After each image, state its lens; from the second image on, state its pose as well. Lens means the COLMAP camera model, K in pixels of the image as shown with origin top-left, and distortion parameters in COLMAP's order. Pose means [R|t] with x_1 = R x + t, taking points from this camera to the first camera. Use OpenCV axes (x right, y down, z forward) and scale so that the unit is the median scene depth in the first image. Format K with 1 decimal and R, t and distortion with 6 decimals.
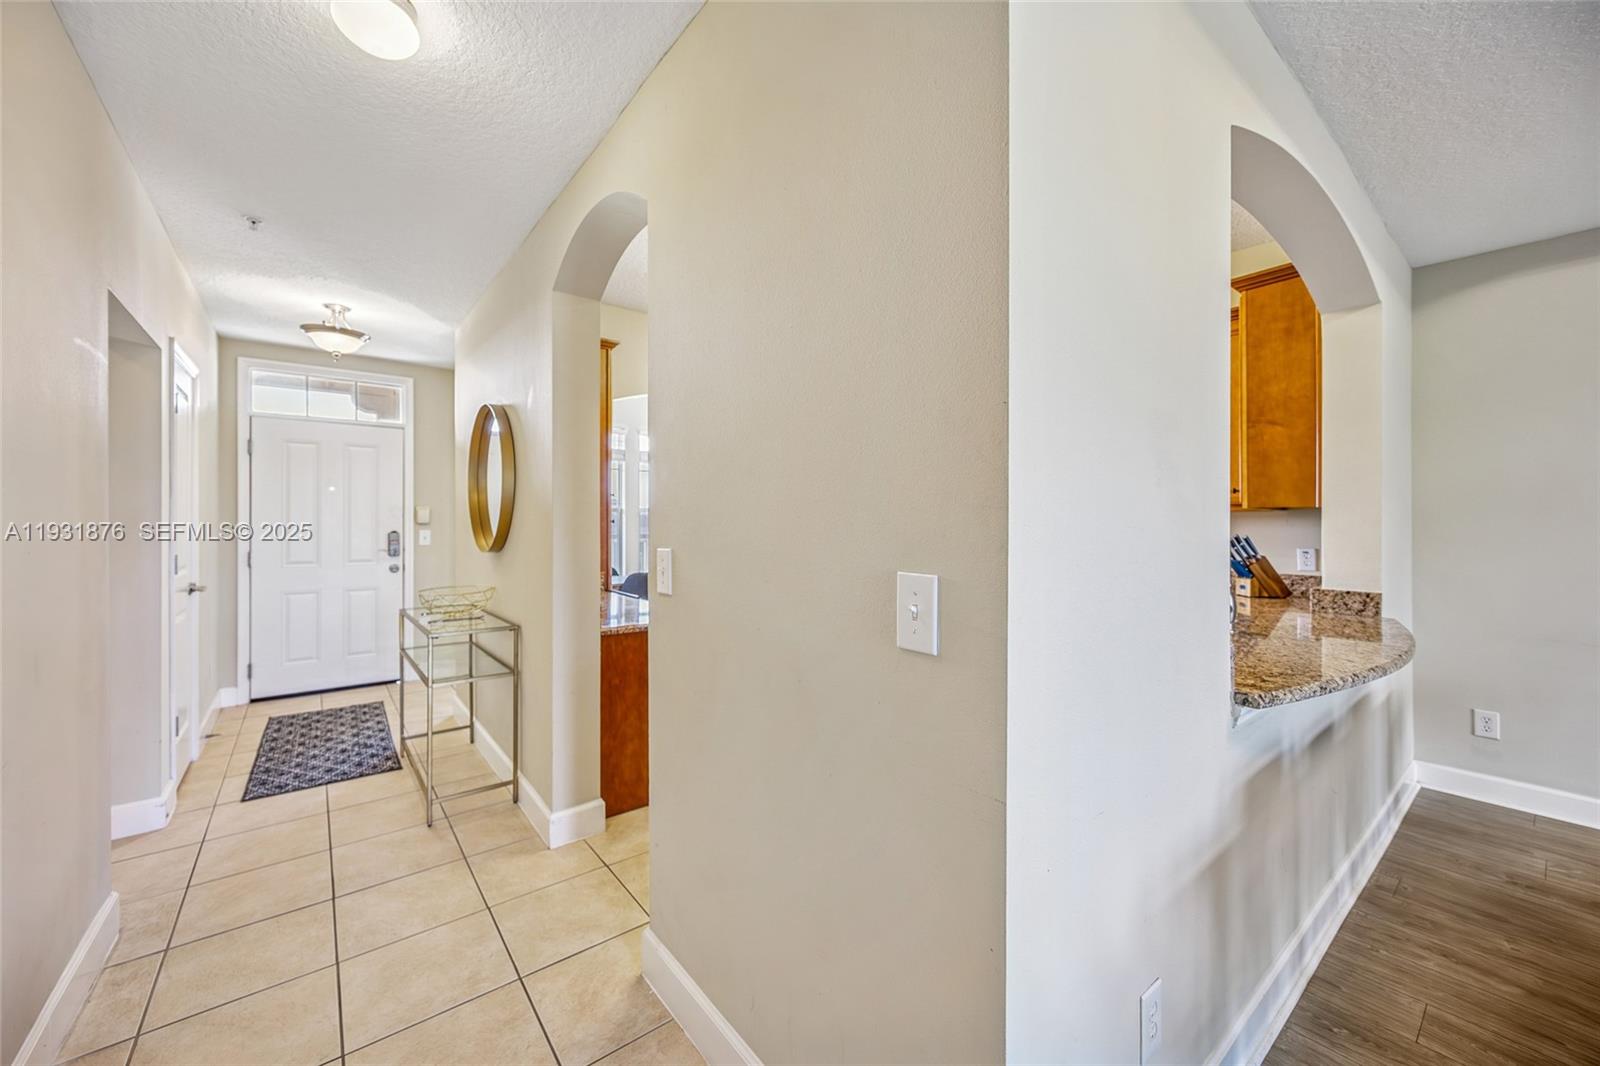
lens RADIAL K [[625.9, 0, 807.9], [0, 625.9, 526.7], [0, 0, 1]] dist [-0.003230, -0.000196]
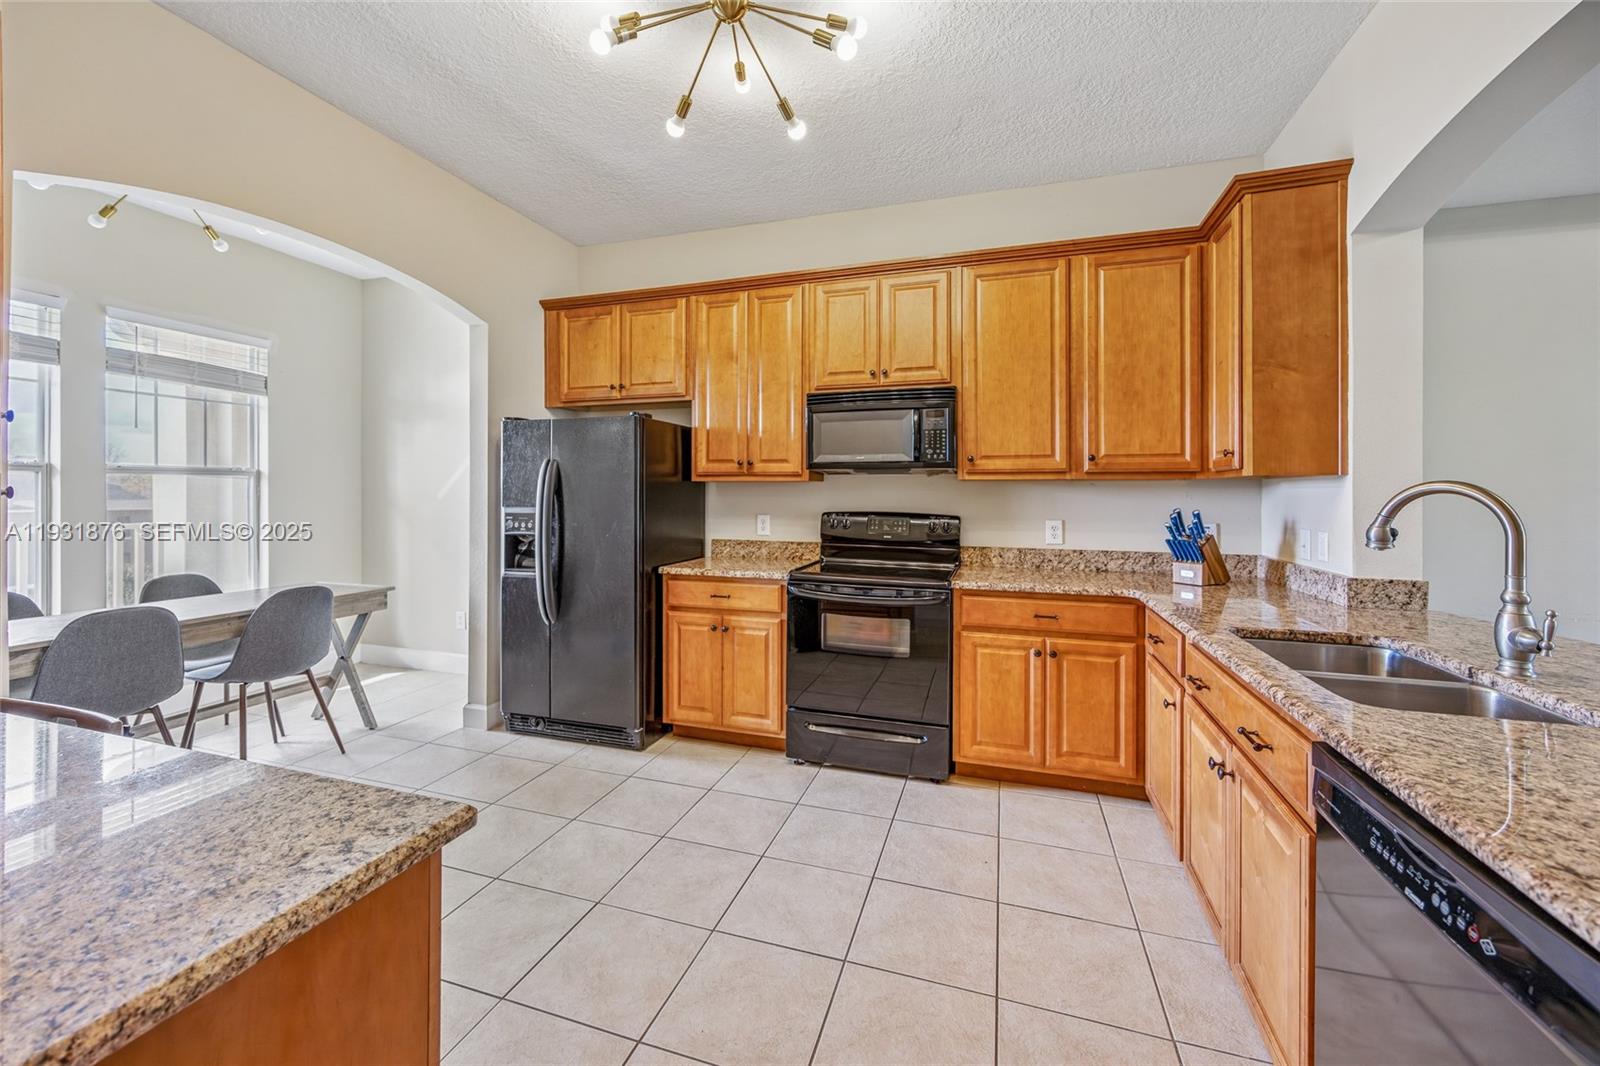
lens RADIAL K [[625.9, 0, 804.5], [0, 625.9, 493.3], [0, 0, 1]] dist [-0.003230, -0.000196]
pose [[0.833800, -0.002825, 0.552060, -0.193129], [0.003805, 0.999993, -0.000629, -0.009982], [-0.552054, 0.002625, 0.833804, 0.686452]]
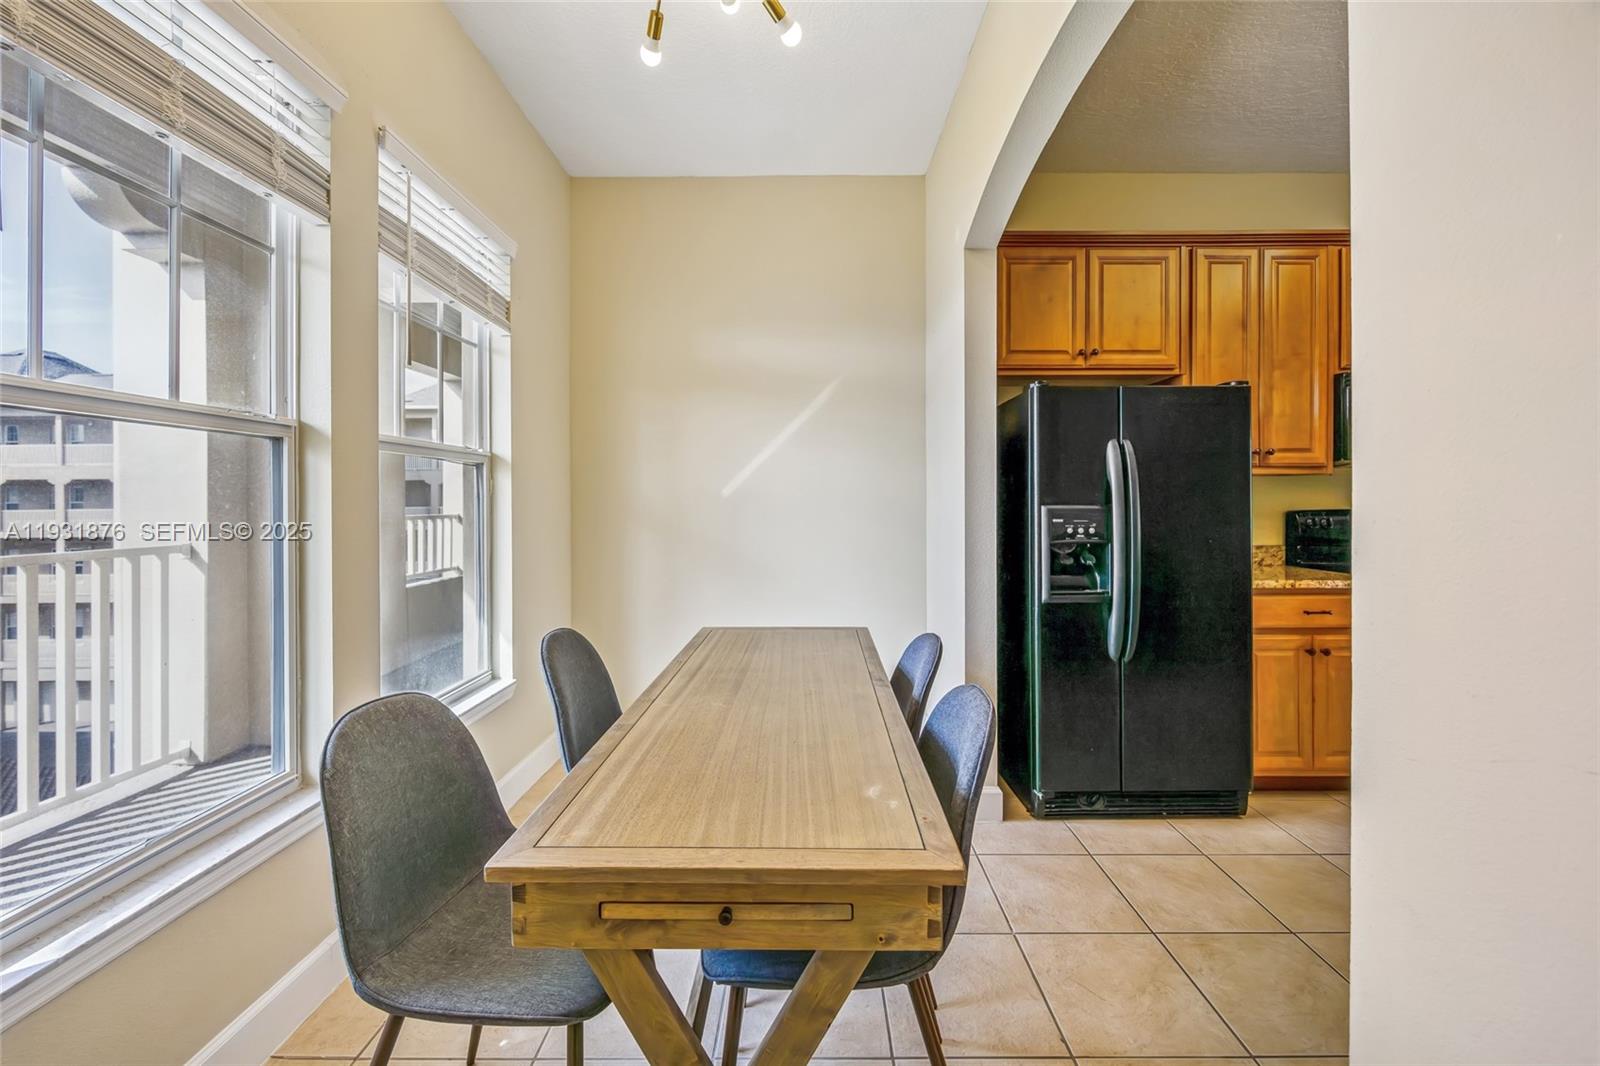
lens RADIAL K [[625.9, 0, 804.9], [0, 625.9, 492.7], [0, 0, 1]] dist [-0.003230, -0.000196]
pose [[0.631094, 0.002816, 0.775701, -0.856493], [0.005164, 0.999956, -0.007831, 0.000111], [-0.775689, 0.008948, 0.631051, 1.667022]]
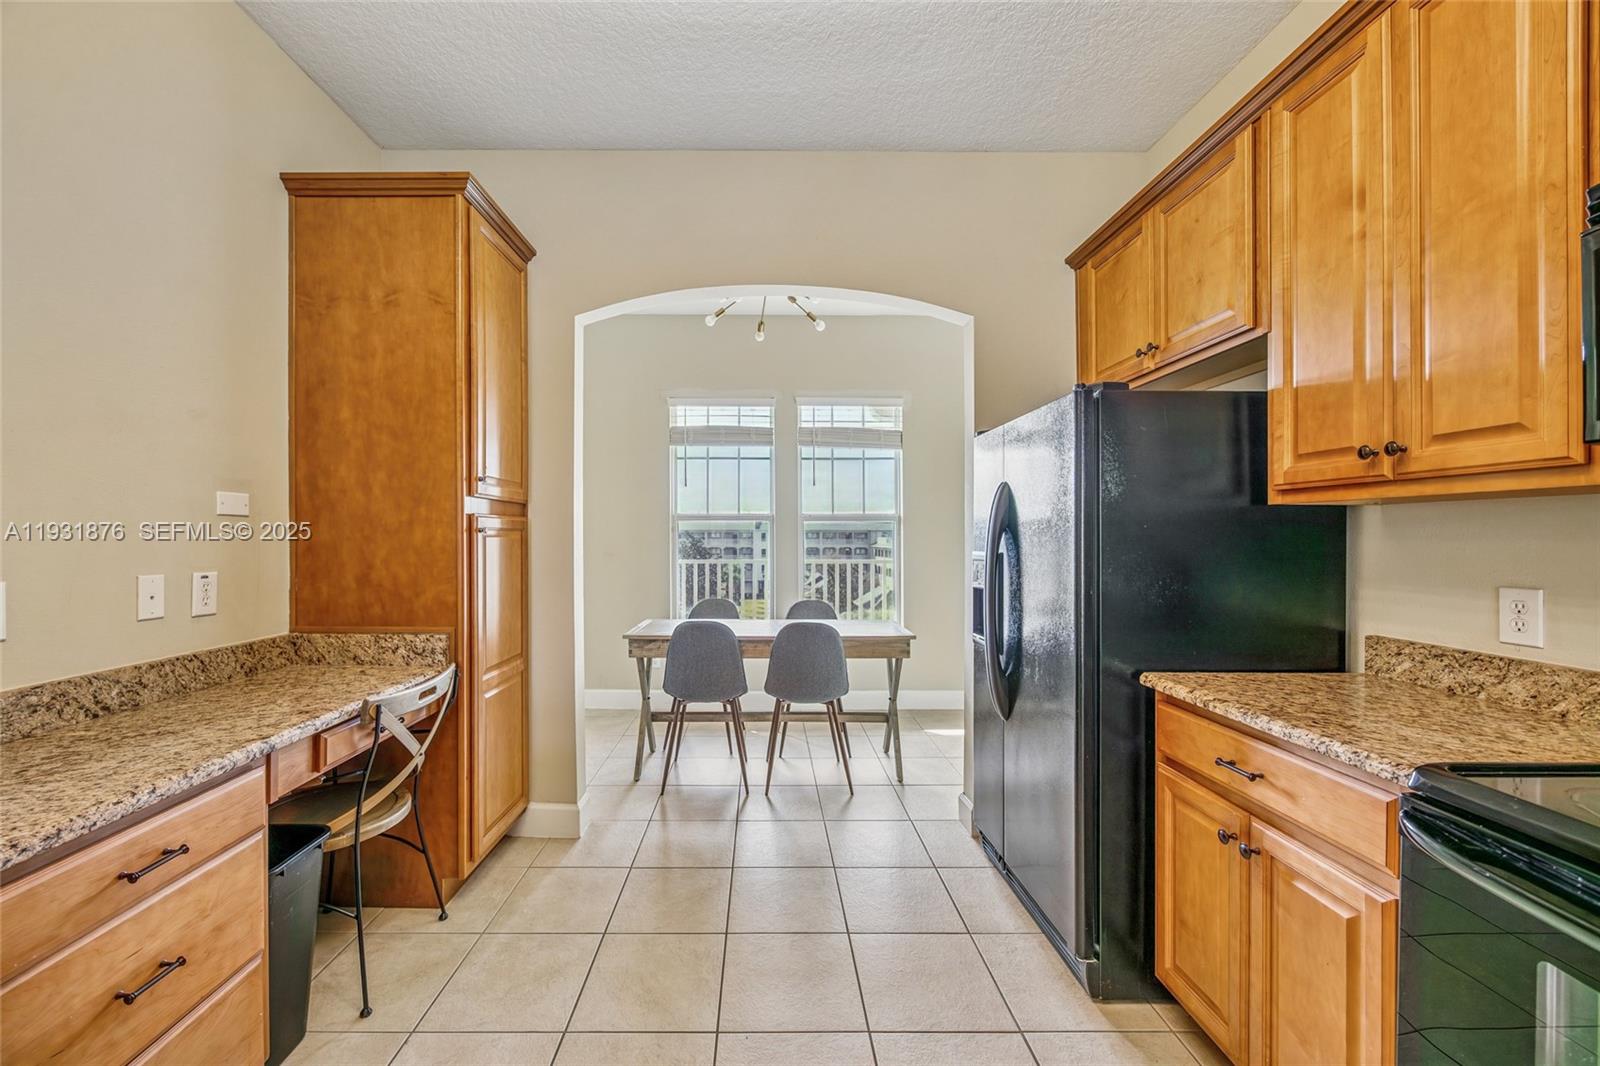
lens RADIAL K [[625.9, 0, 765.0], [0, 625.9, 537.2], [0, 0, 1]] dist [-0.003230, -0.000196]
pose [[0.780606, -0.002479, -0.625019, 0.296421], [-0.001583, 0.999981, -0.005942, -0.001427], [0.625021, 0.005628, 0.780587, 1.088258]]
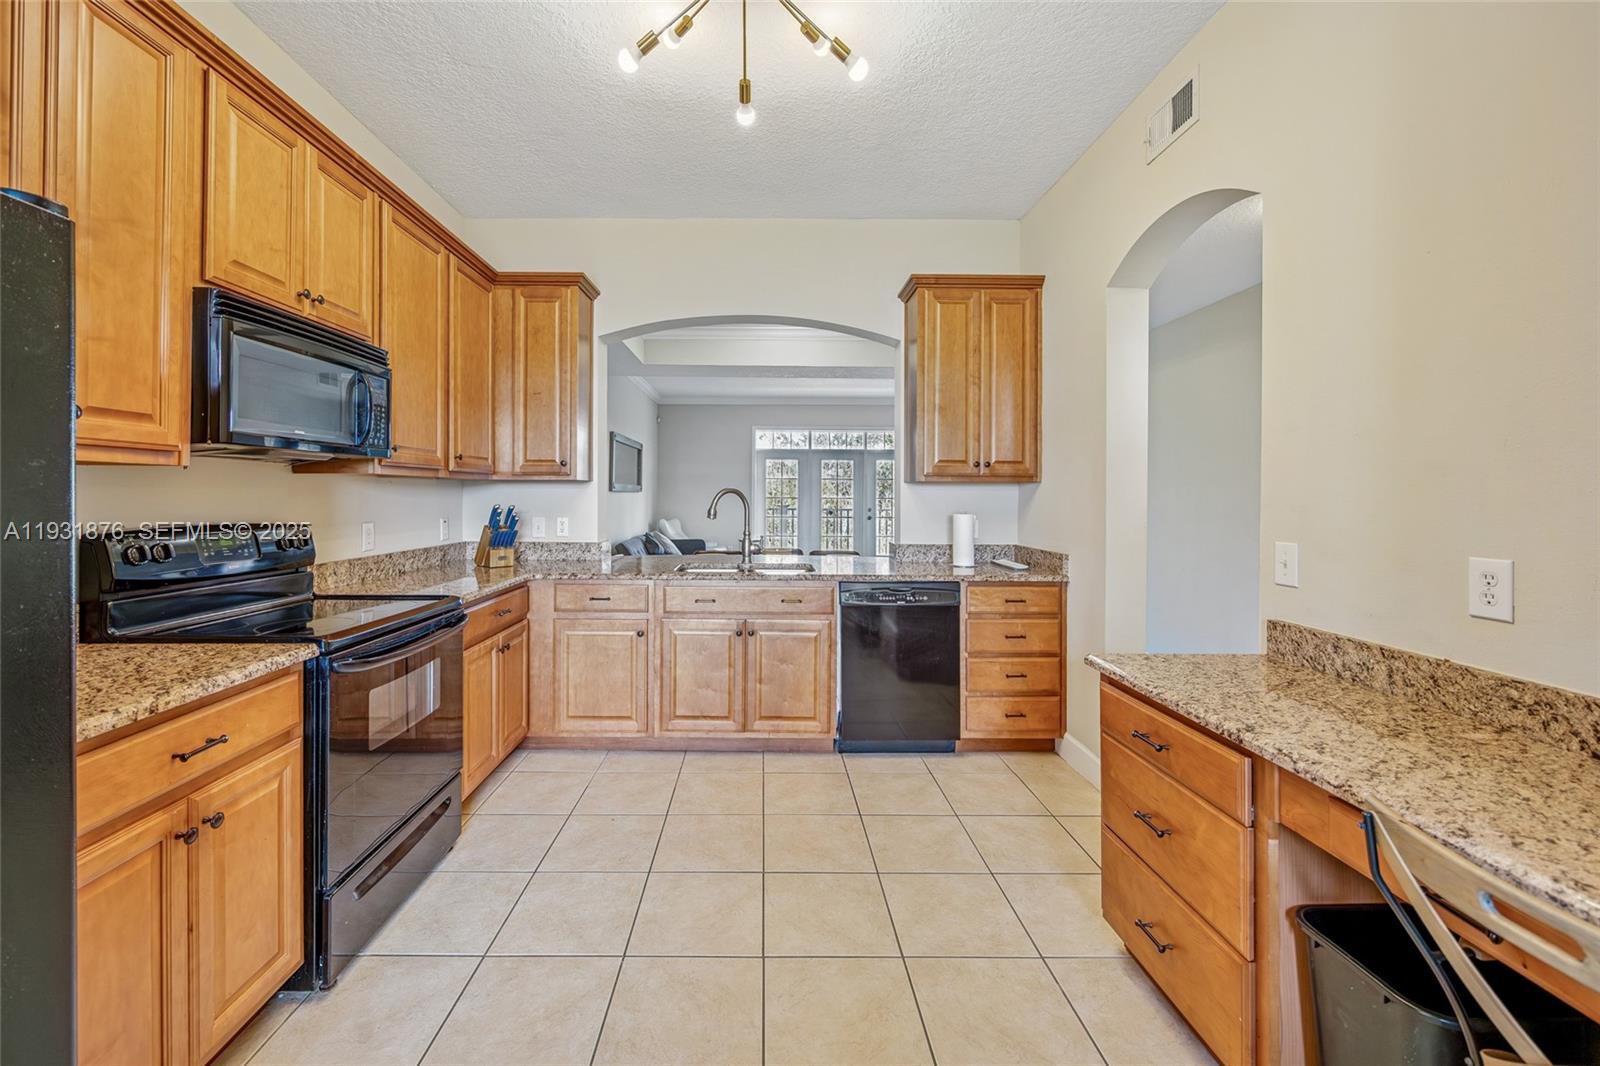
lens RADIAL K [[625.9, 0, 795.6], [0, 625.9, 493.0], [0, 0, 1]] dist [-0.003230, -0.000196]
pose [[-0.800556, -0.008763, 0.599194, -0.306870], [-0.007300, 0.999961, 0.004872, -0.016262], [-0.599213, -0.000474, -0.800589, 1.762483]]
